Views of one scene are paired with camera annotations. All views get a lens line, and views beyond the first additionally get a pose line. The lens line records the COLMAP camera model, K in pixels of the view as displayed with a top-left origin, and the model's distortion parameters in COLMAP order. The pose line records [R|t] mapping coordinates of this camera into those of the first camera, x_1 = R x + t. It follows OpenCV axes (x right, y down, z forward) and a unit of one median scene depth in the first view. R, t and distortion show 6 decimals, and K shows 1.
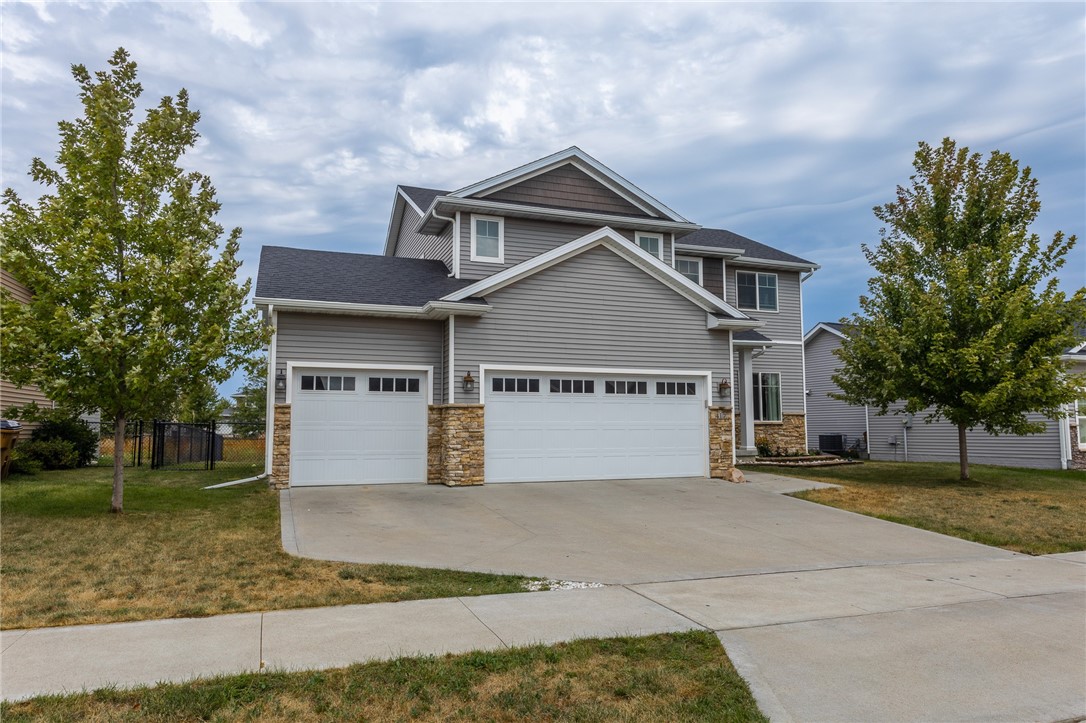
lens RADIAL K [[728.7, 0, 542.2], [0, 728.7, 358.6], [0, 0, 1]] dist [-0.001305, 0.003081]
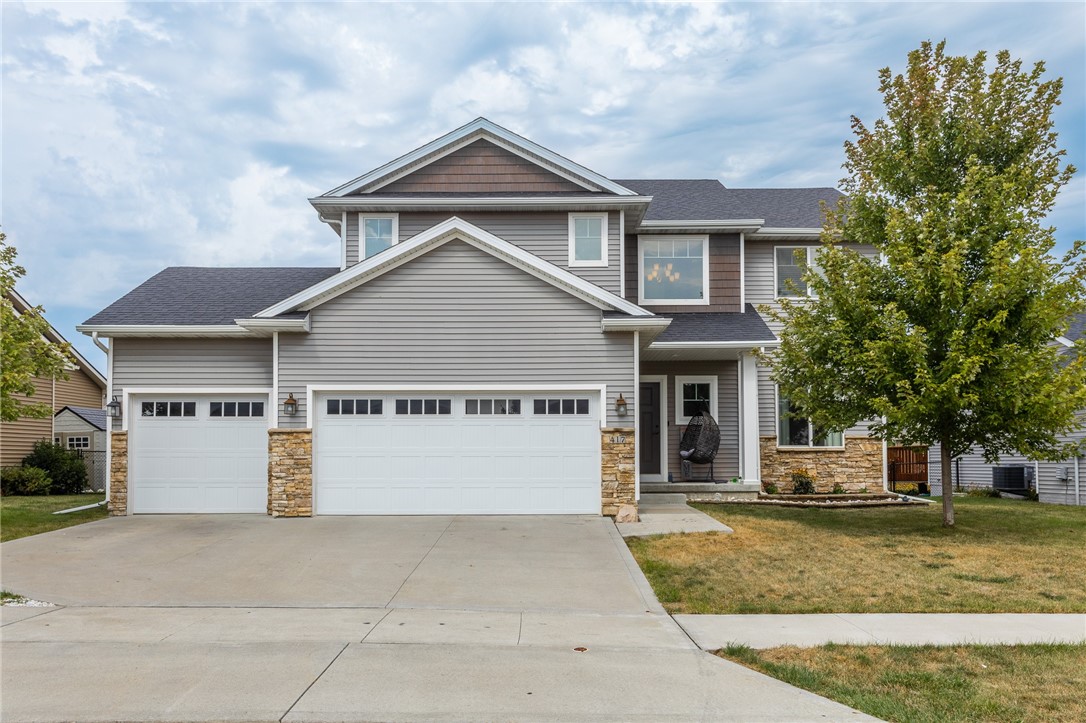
lens RADIAL K [[936.7, 0, 544.4], [0, 936.7, 422.1], [0, 0, 1]] dist [-0.007992, 0.015769]
pose [[0.935007, -0.014434, -0.354336, 0.565376], [0.033644, 0.998275, 0.048111, 0.007329], [0.353031, -0.056906, 0.933880, 0.010126]]
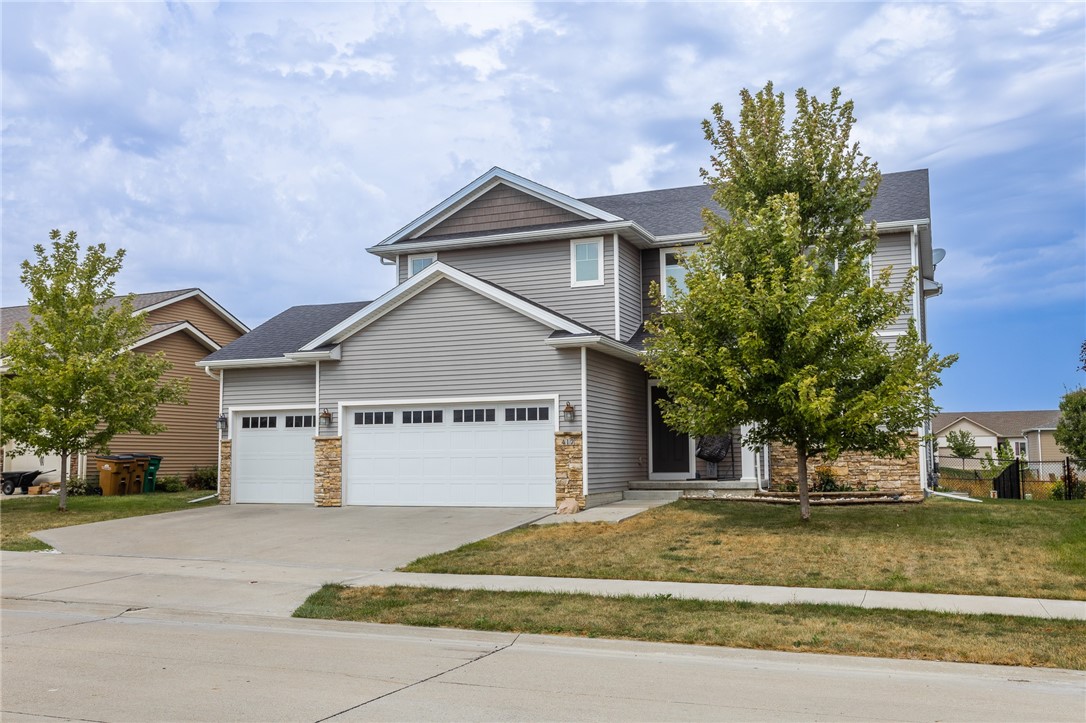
lens RADIAL K [[1036.3, 0, 538.5], [0, 1036.3, 360.6], [0, 0, 1]] dist [-0.005974, 0.000000]
pose [[0.723417, -0.070277, -0.686826, 1.185929], [0.072146, 0.997054, -0.026031, 0.008020], [0.686632, -0.030720, 0.726356, 0.030945]]
